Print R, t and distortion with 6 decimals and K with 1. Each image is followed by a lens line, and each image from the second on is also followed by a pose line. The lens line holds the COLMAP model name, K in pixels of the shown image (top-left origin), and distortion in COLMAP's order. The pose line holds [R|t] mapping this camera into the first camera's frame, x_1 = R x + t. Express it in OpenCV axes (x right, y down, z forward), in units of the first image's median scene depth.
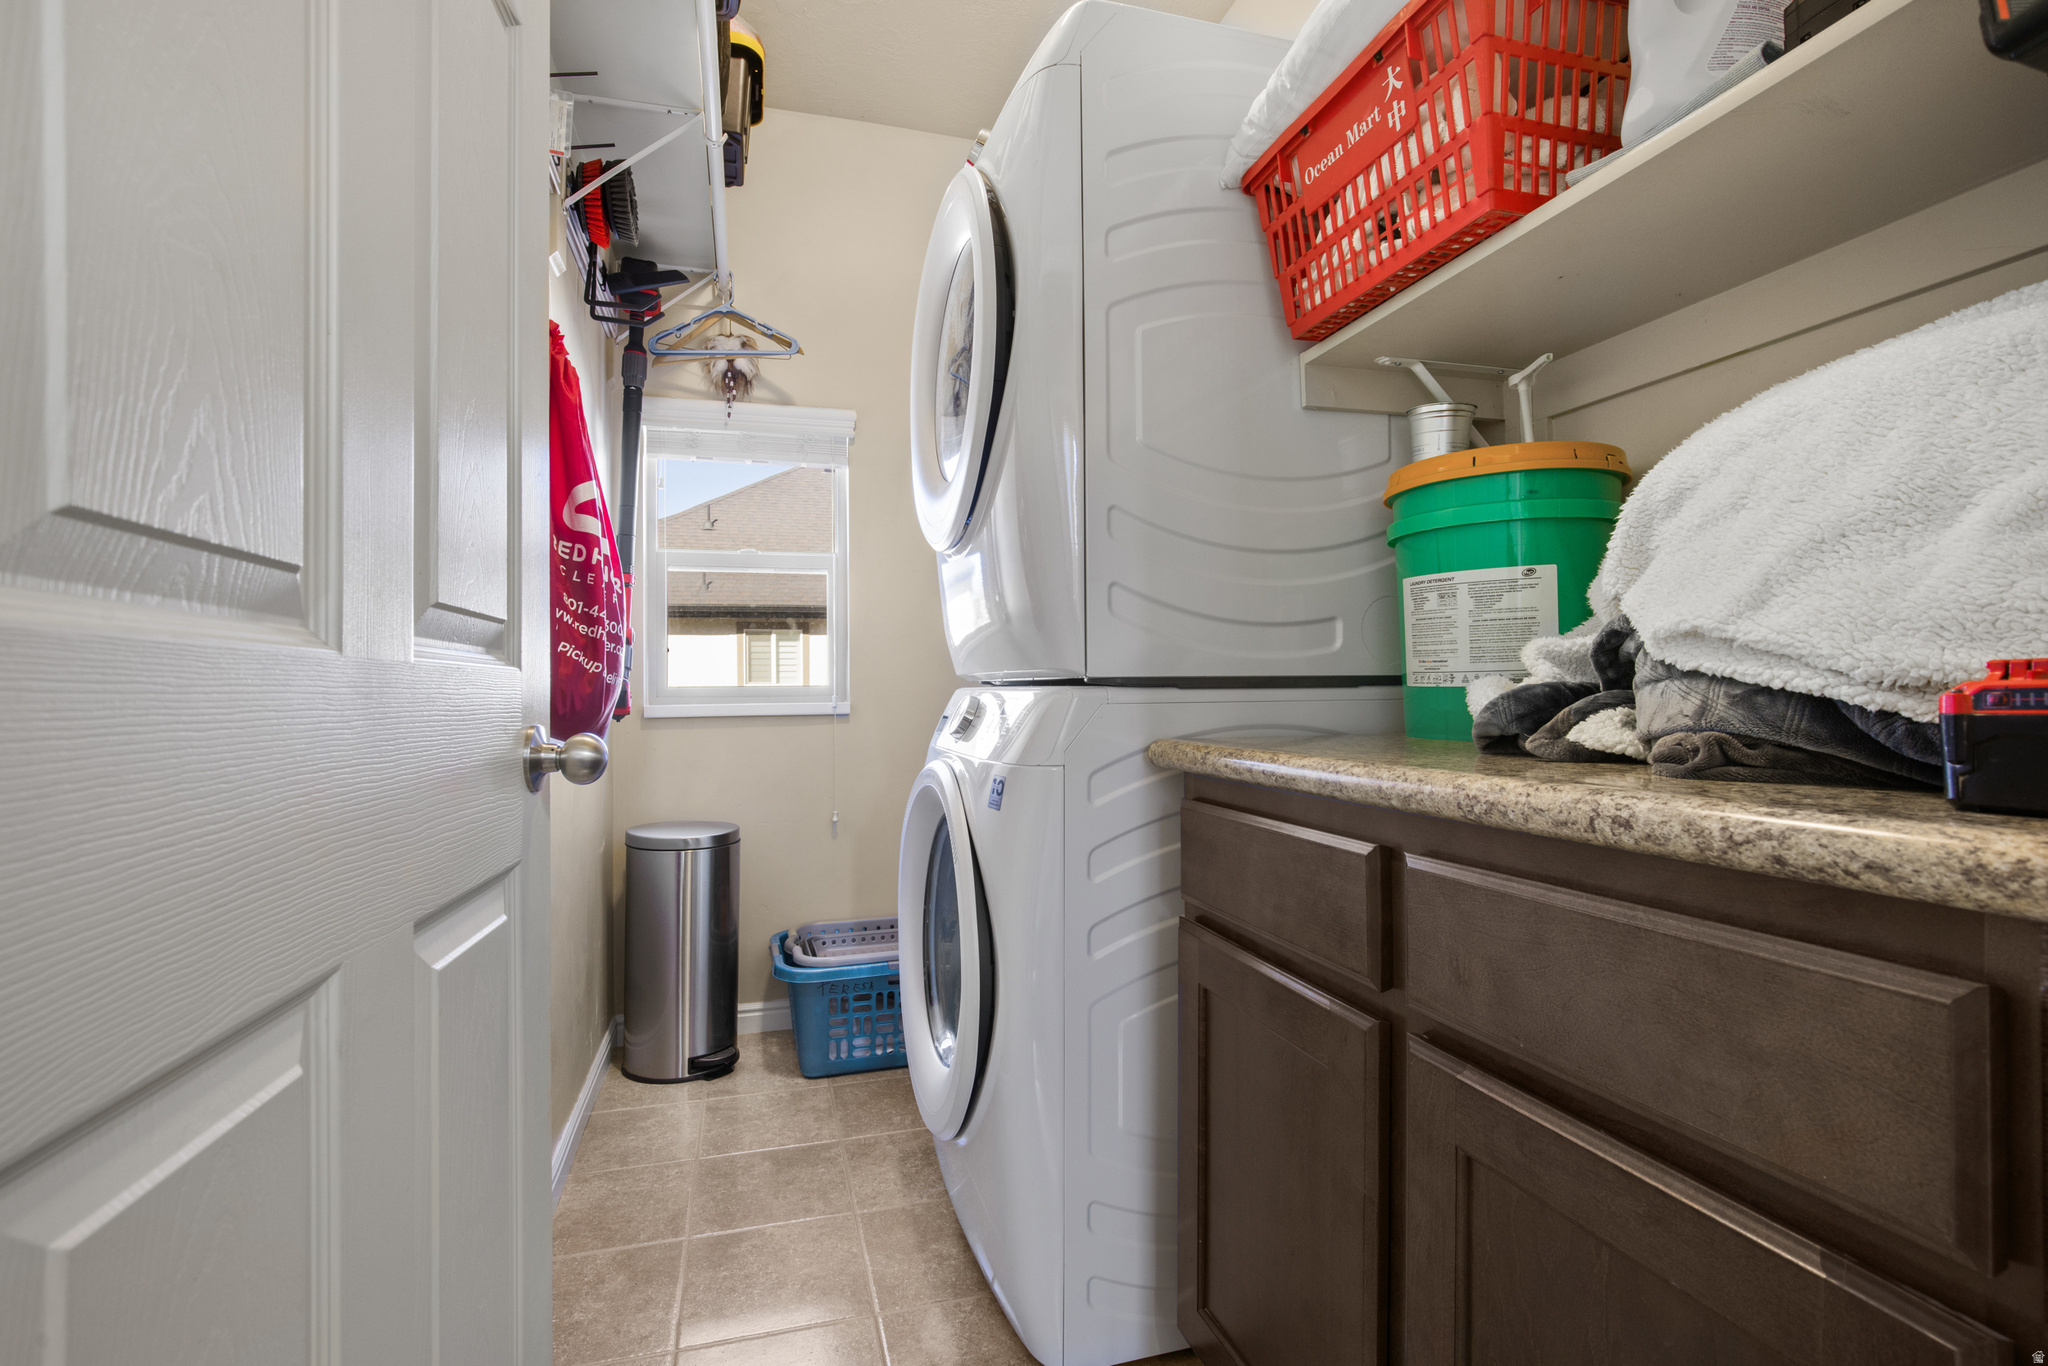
lens RADIAL K [[917.9, 0, 1023.3], [0, 917.9, 673.3], [0, 0, 1]] dist [-0.015761, 0.000772]
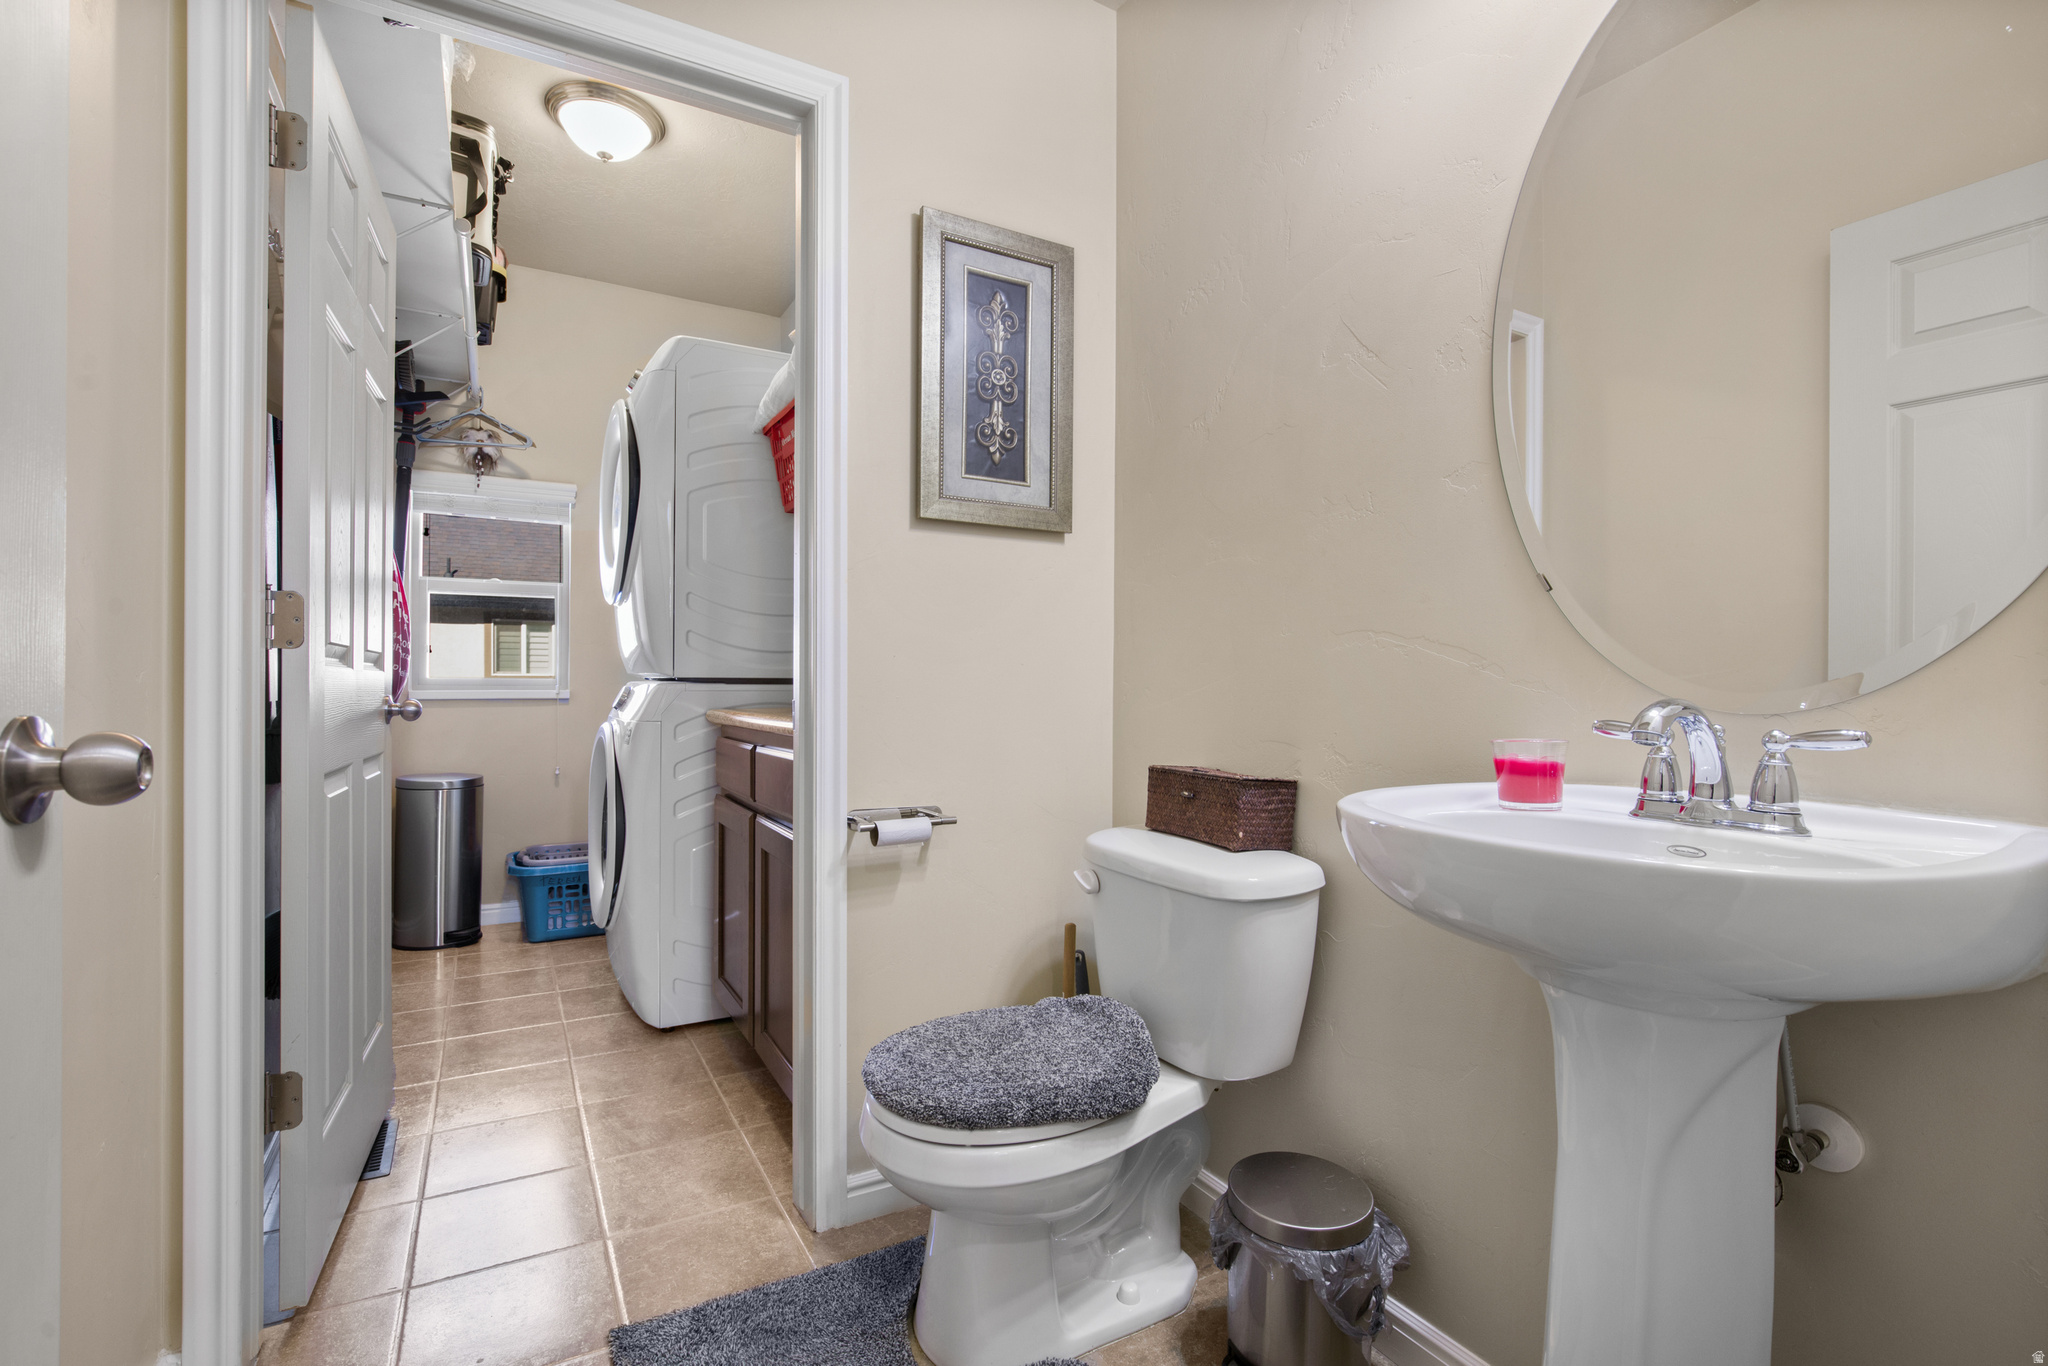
lens RADIAL K [[890.3, 0, 1020.0], [0, 890.3, 679.4], [0, 0, 1]] dist [-0.024709, 0.000042]
pose [[0.970318, 0.013929, 0.241432, 0.183054], [-0.017053, 0.999796, 0.010852, -0.014042], [-0.241232, -0.014647, 0.970357, -0.580510]]
